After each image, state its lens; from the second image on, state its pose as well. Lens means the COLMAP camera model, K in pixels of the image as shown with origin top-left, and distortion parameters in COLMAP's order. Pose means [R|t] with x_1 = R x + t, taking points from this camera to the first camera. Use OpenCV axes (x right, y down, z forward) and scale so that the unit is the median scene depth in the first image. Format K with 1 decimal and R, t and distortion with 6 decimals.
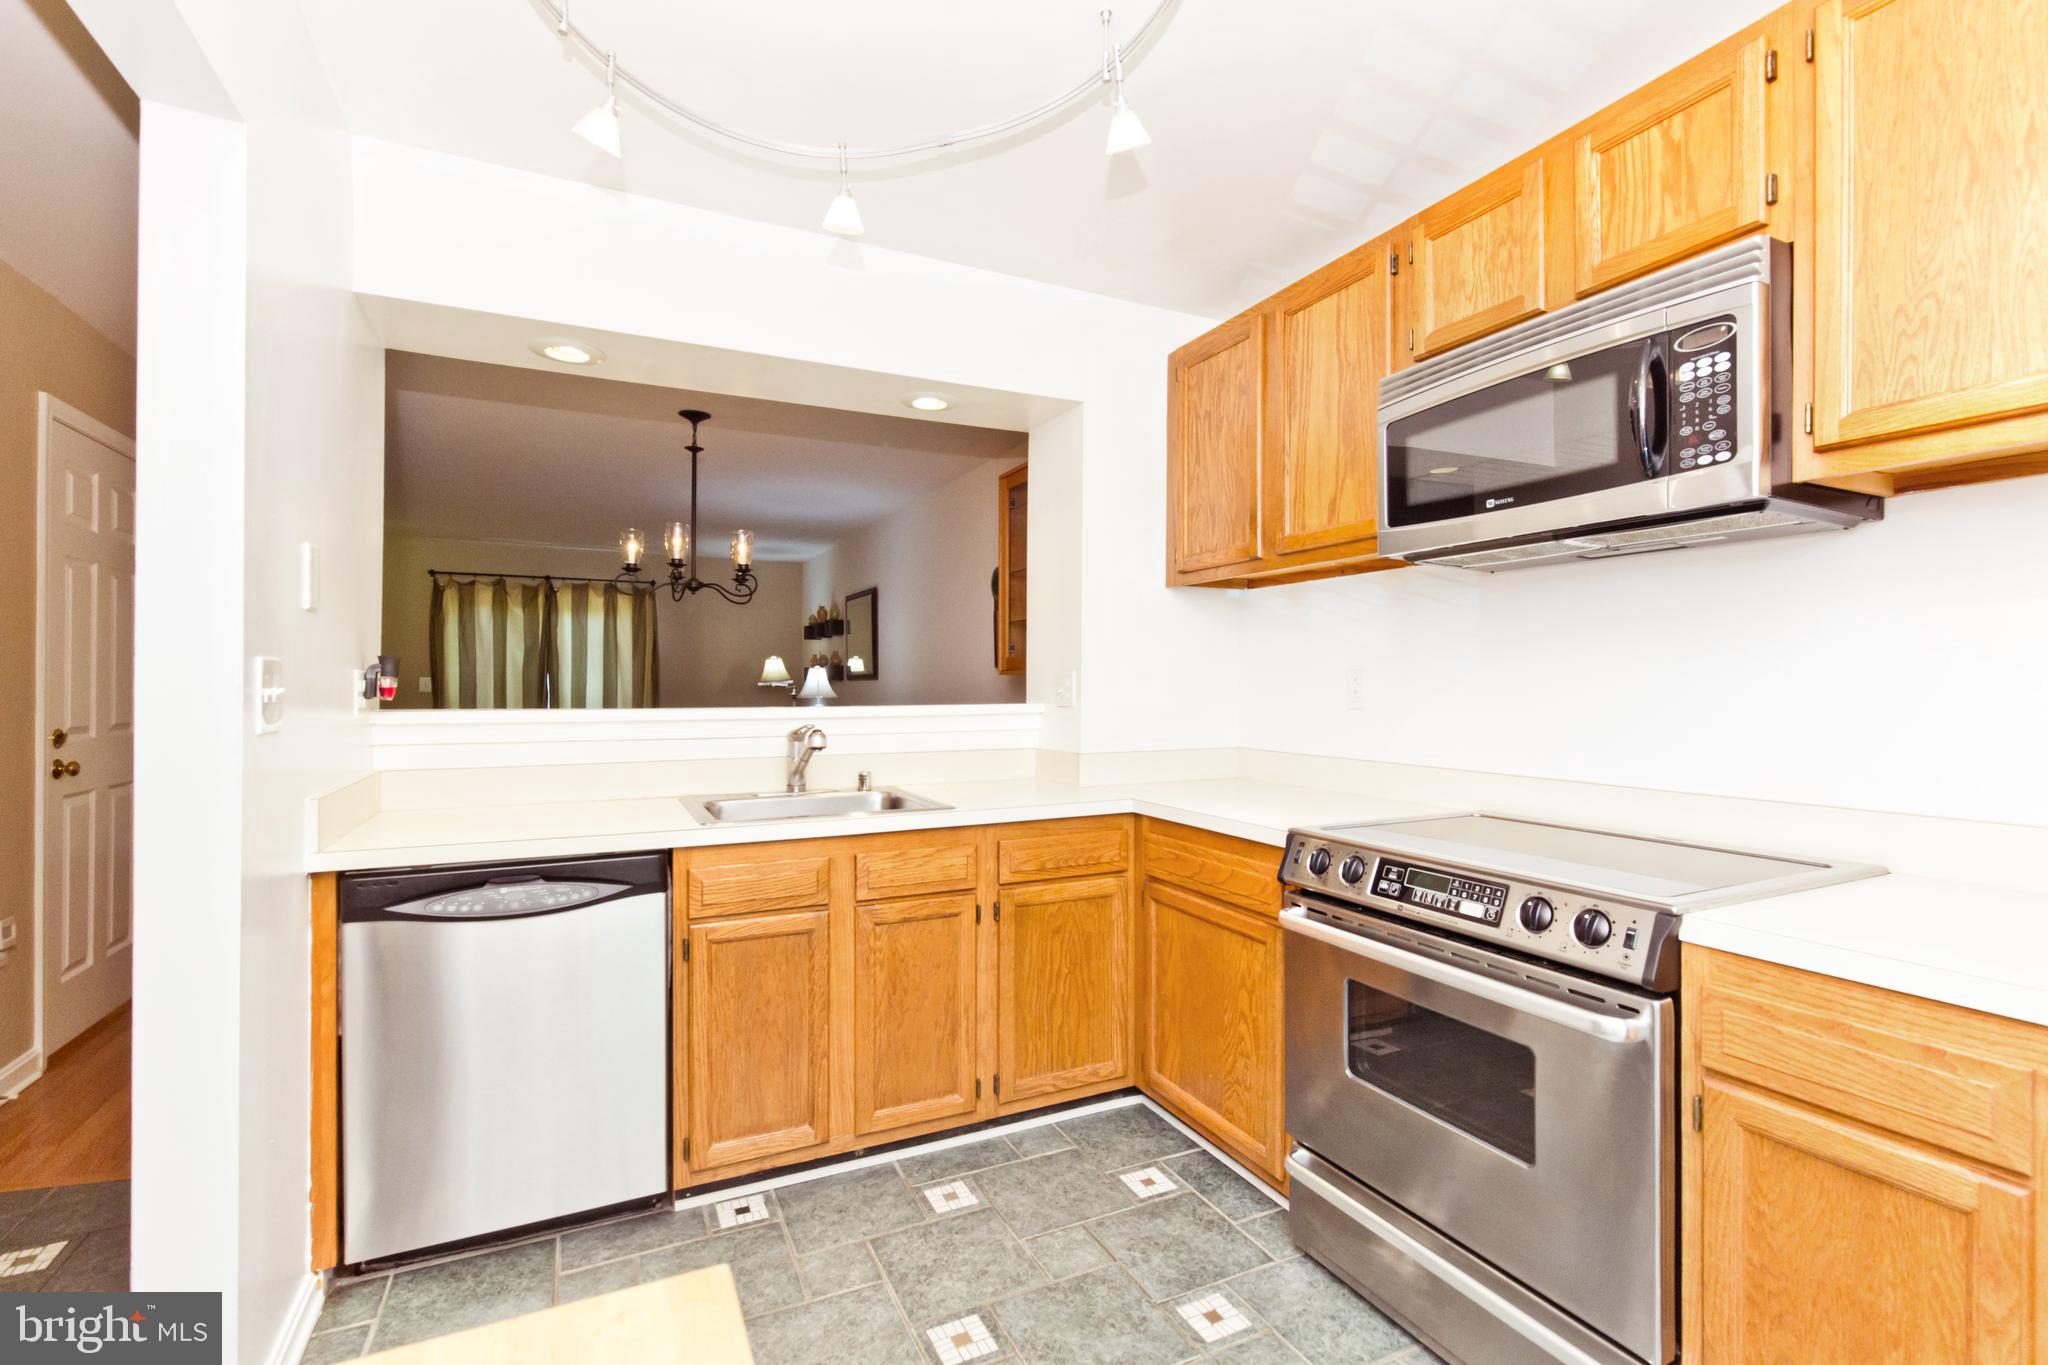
lens RADIAL K [[921.4, 0, 1022.9], [0, 921.4, 681.0], [0, 0, 1]] dist [0.004152, -0.000691]
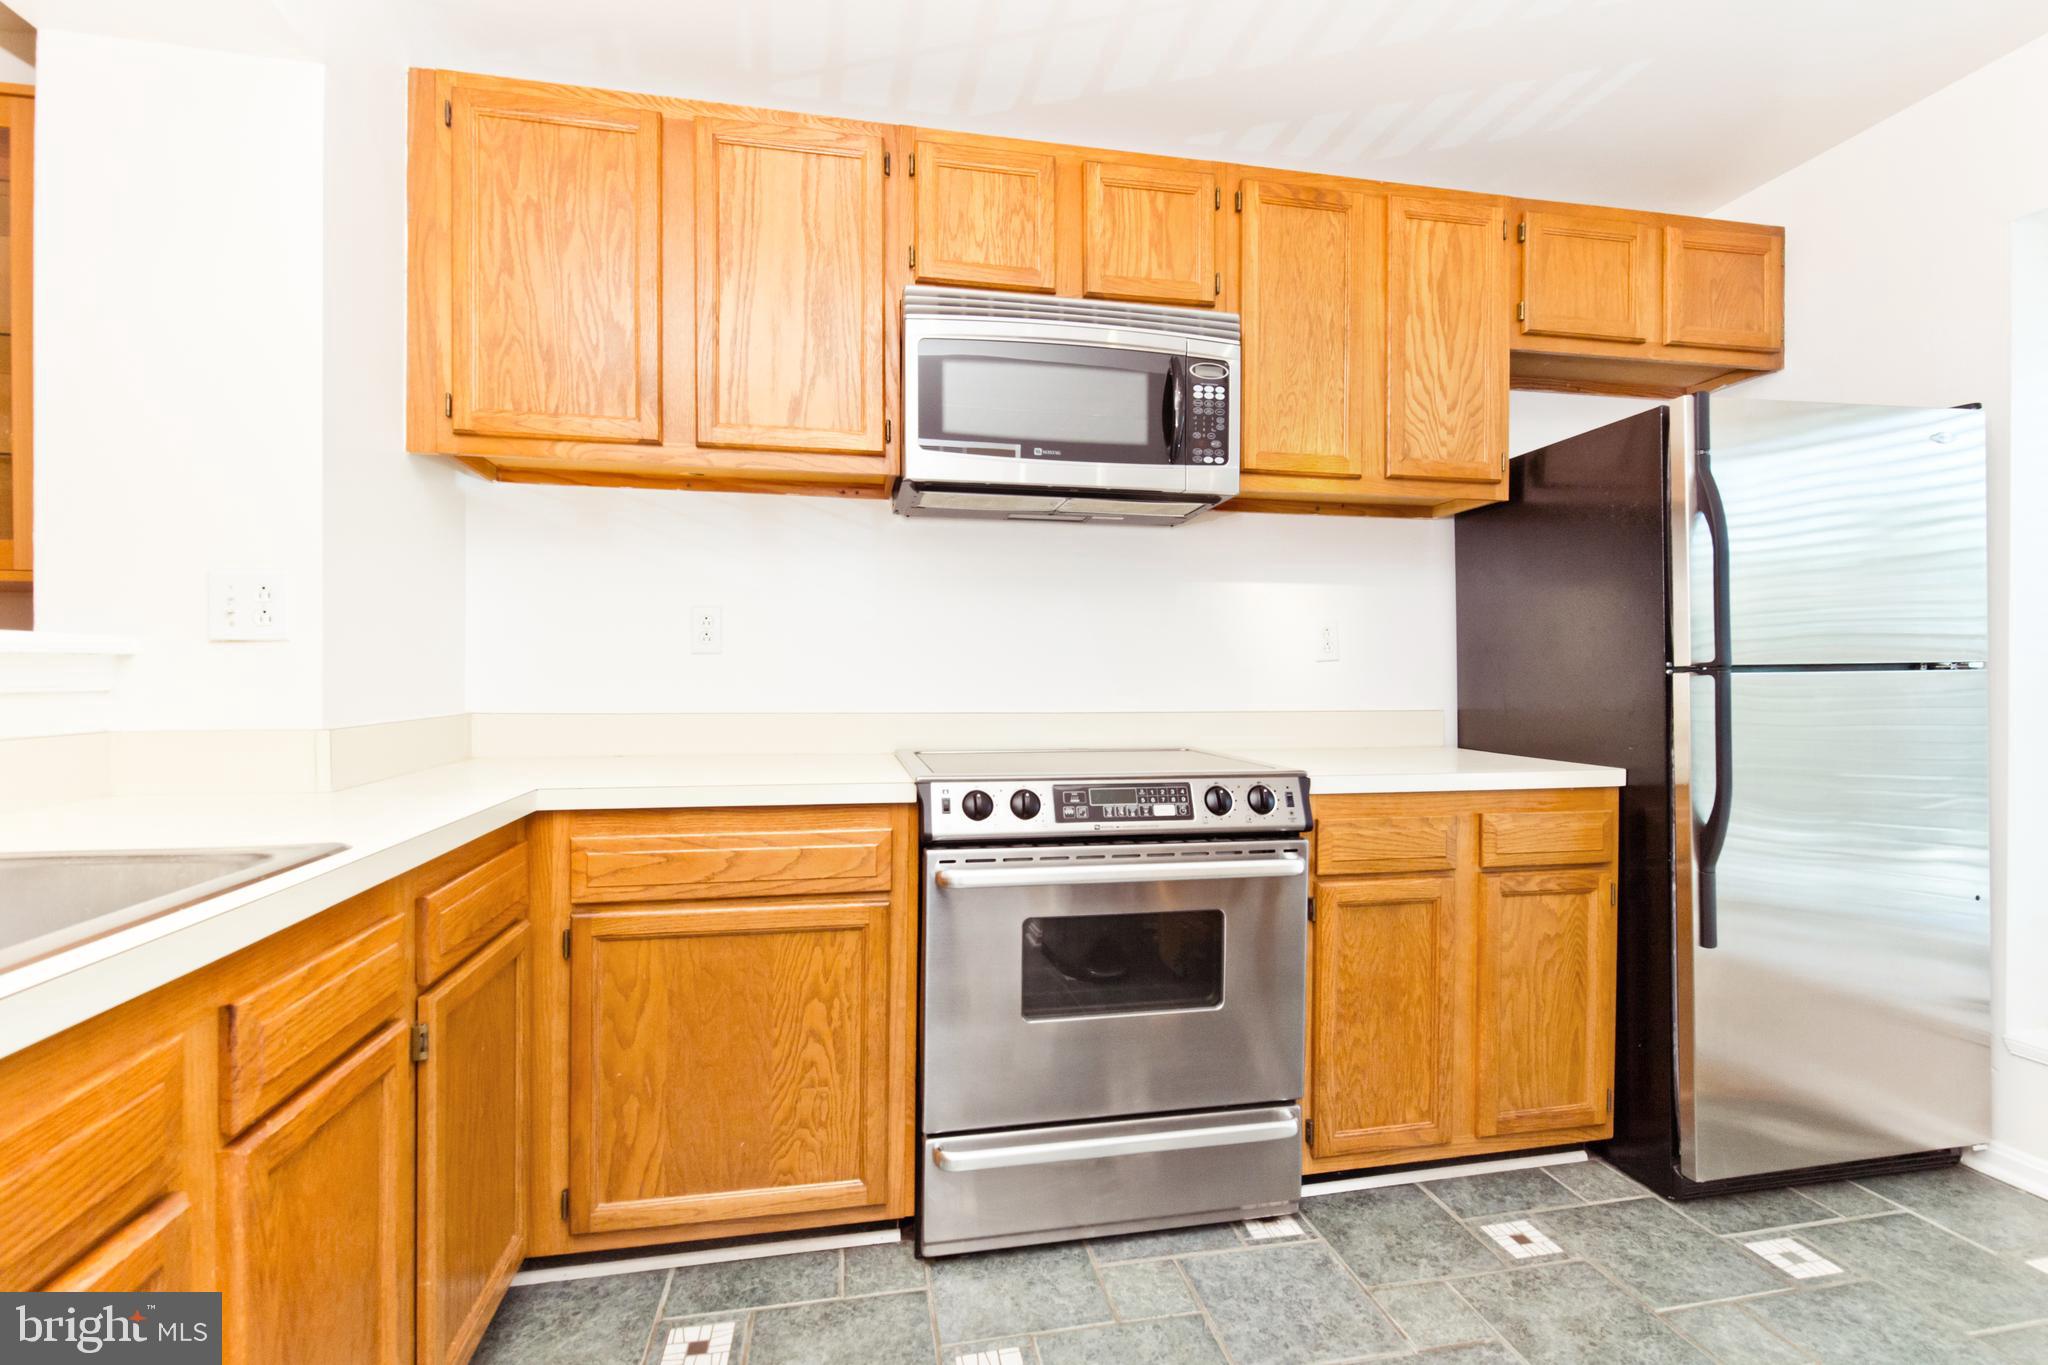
lens RADIAL K [[921.4, 0, 1022.9], [0, 921.4, 681.0], [0, 0, 1]] dist [0.004152, -0.000691]
pose [[0.248187, -0.005289, 0.968698, -0.607555], [-0.007606, 0.999944, 0.007409, 0.076566], [-0.968682, -0.009207, 0.248133, 0.832374]]
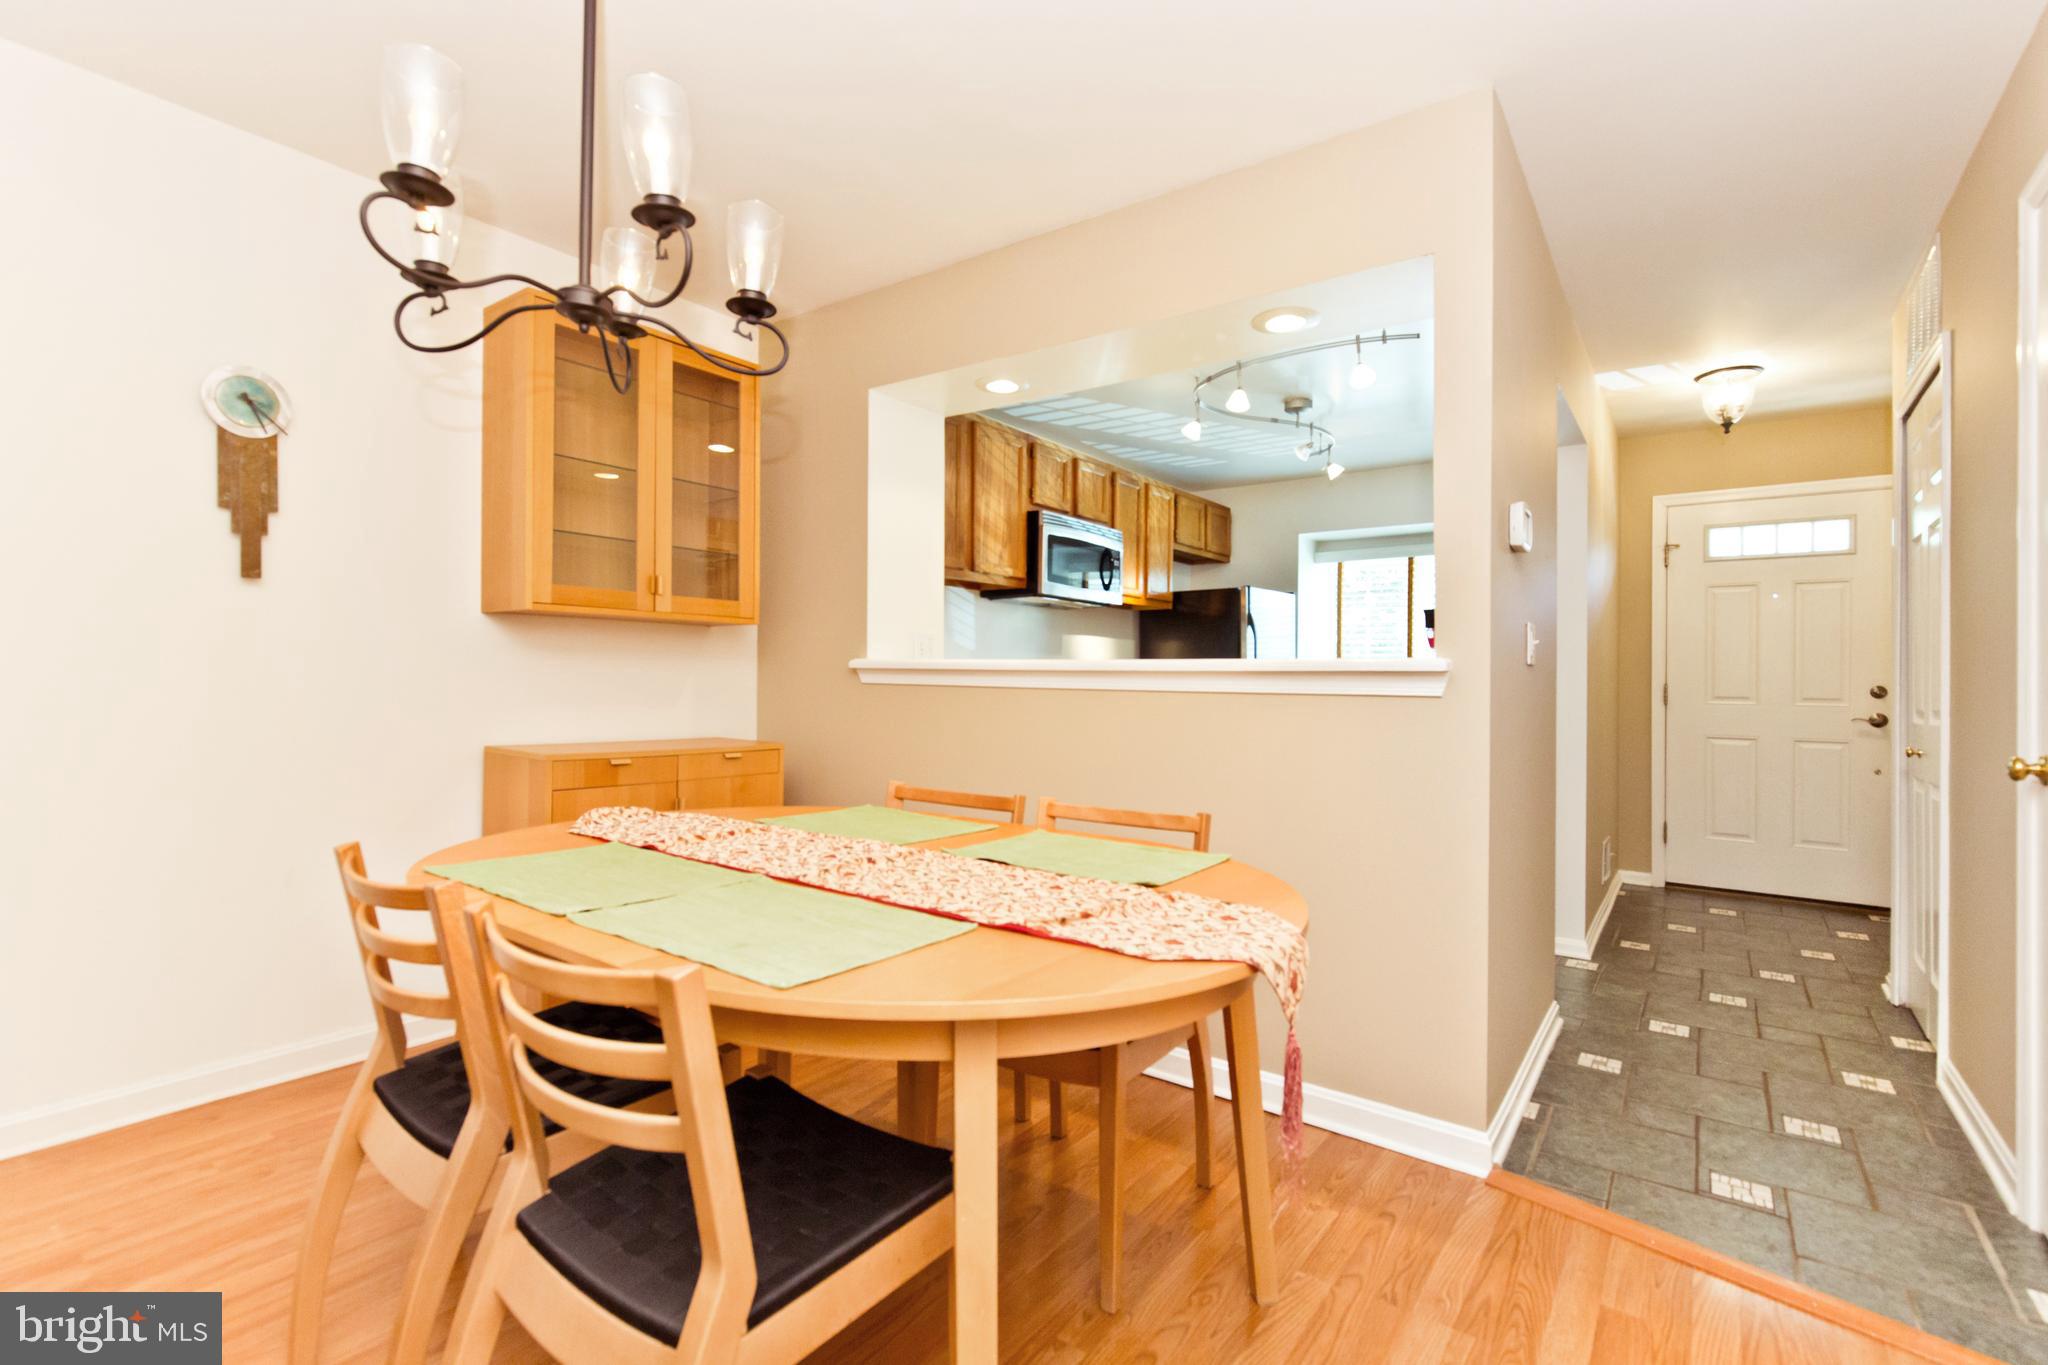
lens RADIAL K [[921.4, 0, 1022.9], [0, 921.4, 681.0], [0, 0, 1]] dist [0.004152, -0.000691]
pose [[-0.462399, -0.002914, 0.886667, -1.845793], [-0.015053, 0.999876, -0.004565, 0.097590], [-0.886544, -0.015458, -0.462386, 2.548299]]
